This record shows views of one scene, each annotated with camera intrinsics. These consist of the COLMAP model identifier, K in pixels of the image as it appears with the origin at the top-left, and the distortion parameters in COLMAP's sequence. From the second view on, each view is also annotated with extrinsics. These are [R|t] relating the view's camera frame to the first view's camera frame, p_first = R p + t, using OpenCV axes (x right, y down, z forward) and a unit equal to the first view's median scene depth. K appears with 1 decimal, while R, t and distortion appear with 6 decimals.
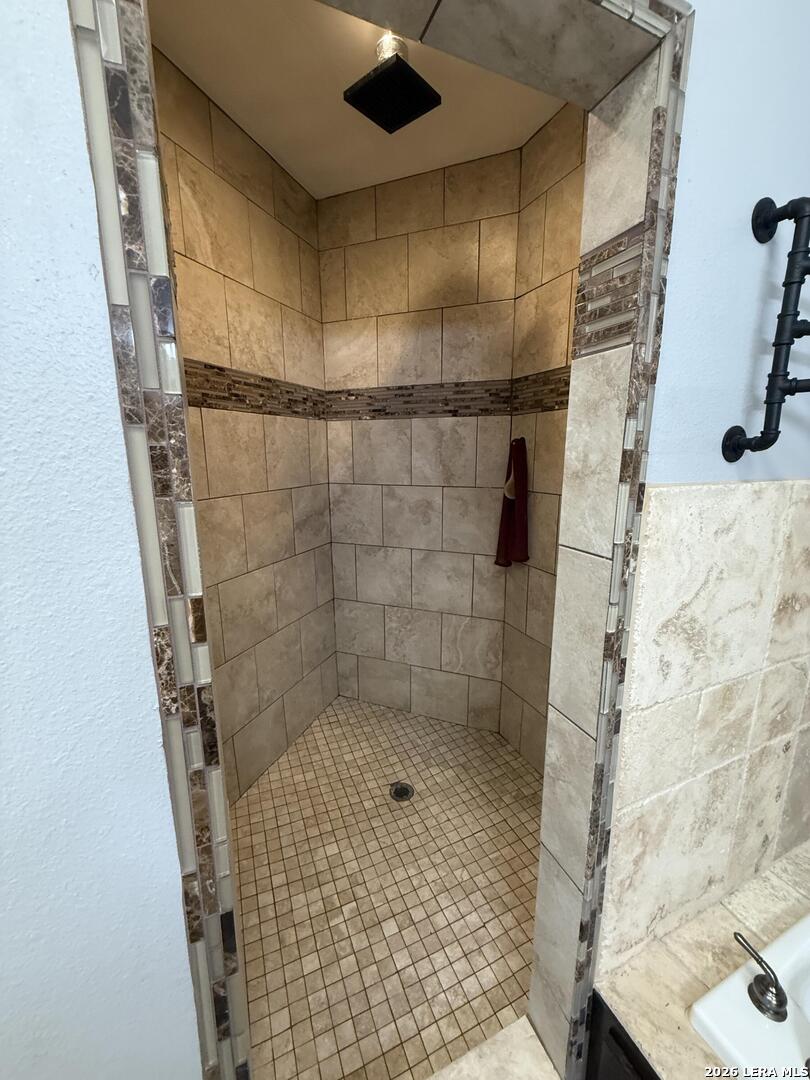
lens RADIAL K [[431.4, 0, 409.2], [0, 431.4, 538.5], [0, 0, 1]] dist [0.001121, 0.000118]
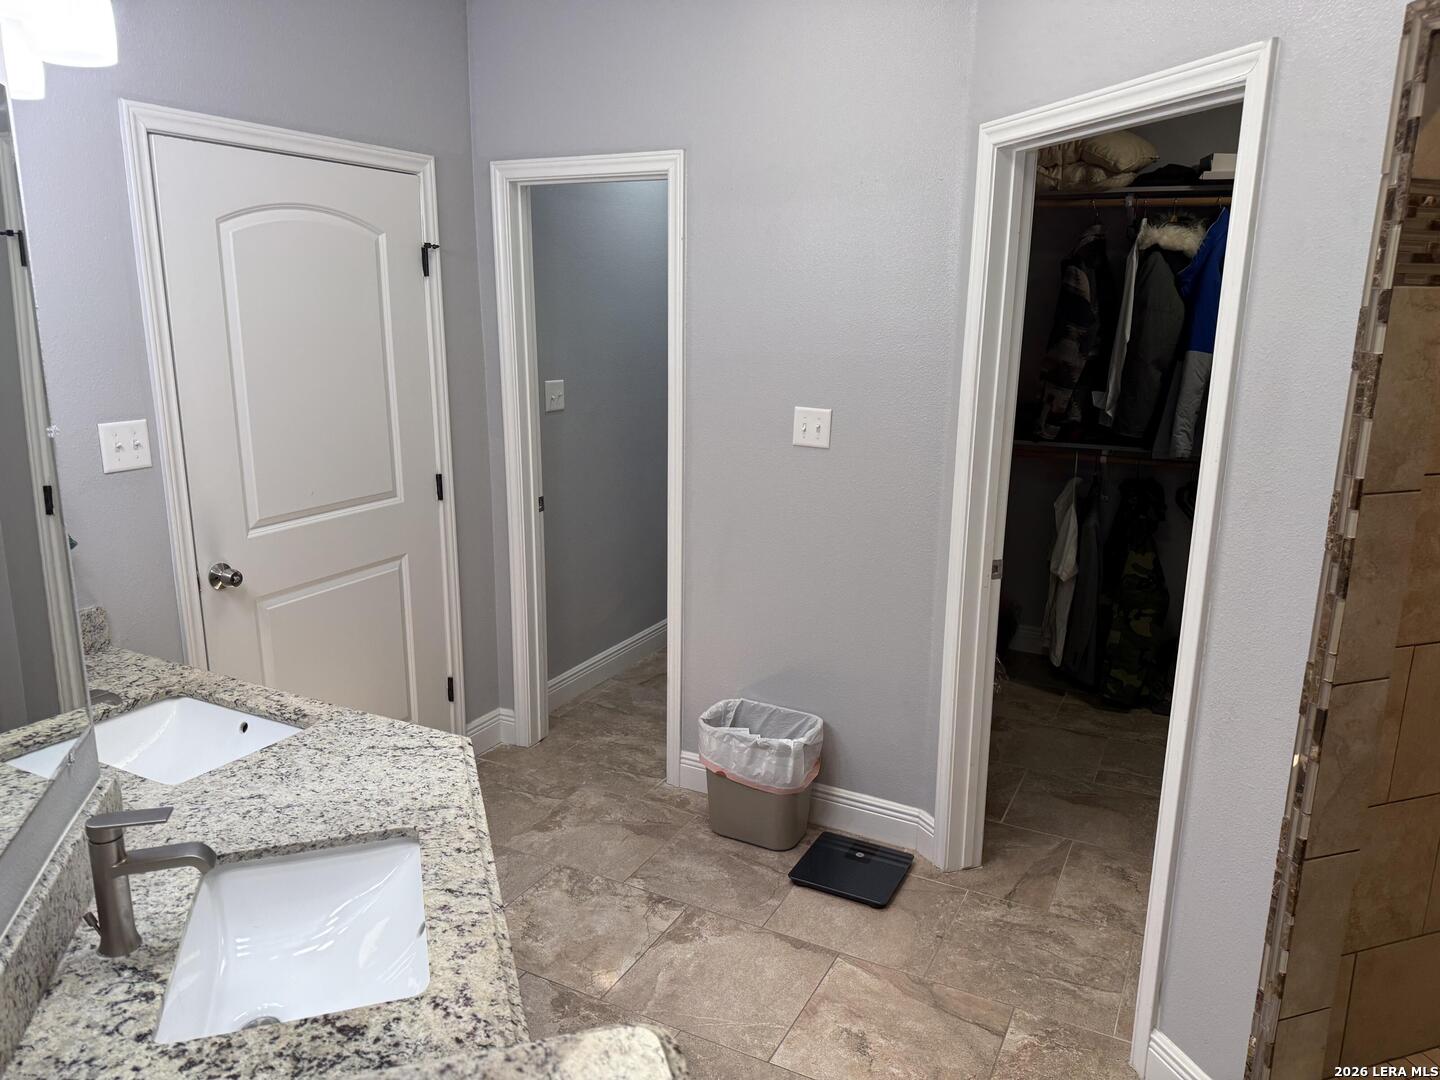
lens RADIAL K [[1010.7, 0, 720.0], [0, 1010.7, 540.0], [0, 0, 1]] dist [0.104981, -0.146426]
pose [[-0.111846, 0.237893, -0.964830, 1.811442], [-0.204065, 0.944731, 0.256593, -0.075366], [0.972547, 0.225587, -0.057119, -0.524829]]
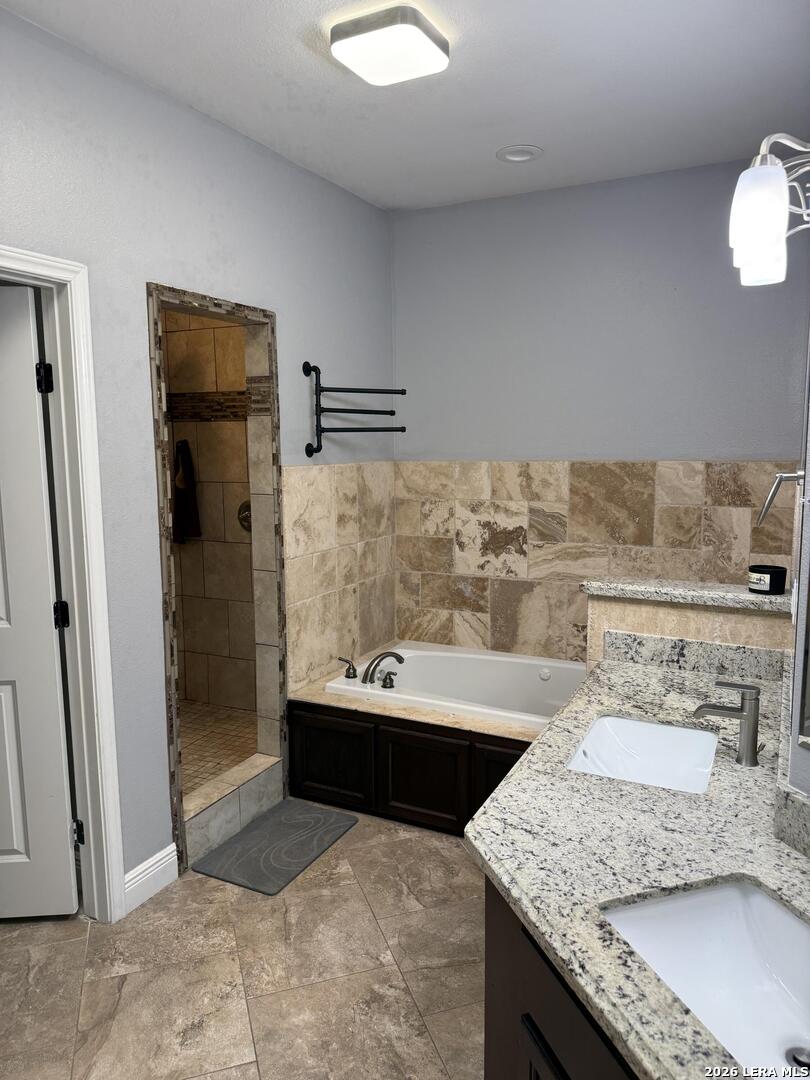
lens RADIAL K [[750.7, 0, 405.0], [0, 750.7, 540.0], [0, 0, 1]] dist [0.167544, -0.330820]
pose [[0.775857, -0.084661, 0.625203, -1.483646], [0.129327, 0.991254, -0.026261, 0.450023], [-0.617512, 0.101231, 0.780020, -2.506195]]
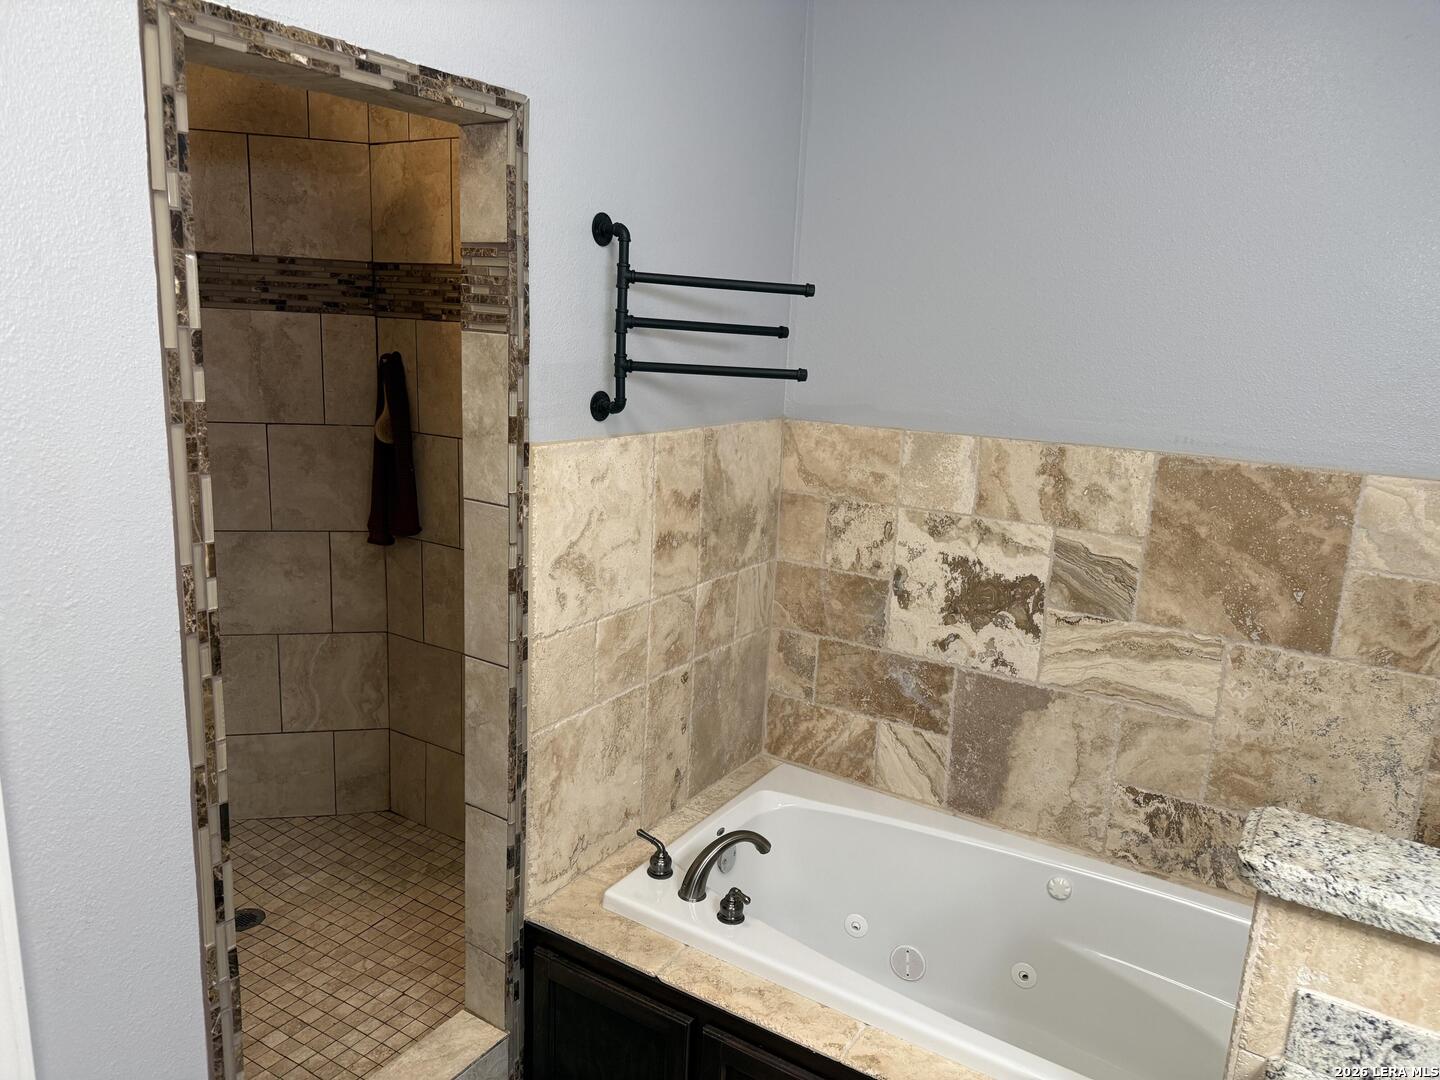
lens RADIAL K [[1000.9, 0, 711.6], [0, 1000.9, 542.7], [0, 0, 1]] dist [0.167544, -0.330820]
pose [[0.835245, -0.078385, 0.544262, -0.490889], [0.061753, 0.996897, 0.048805, 0.038799], [-0.546399, -0.007154, 0.837494, -1.376229]]
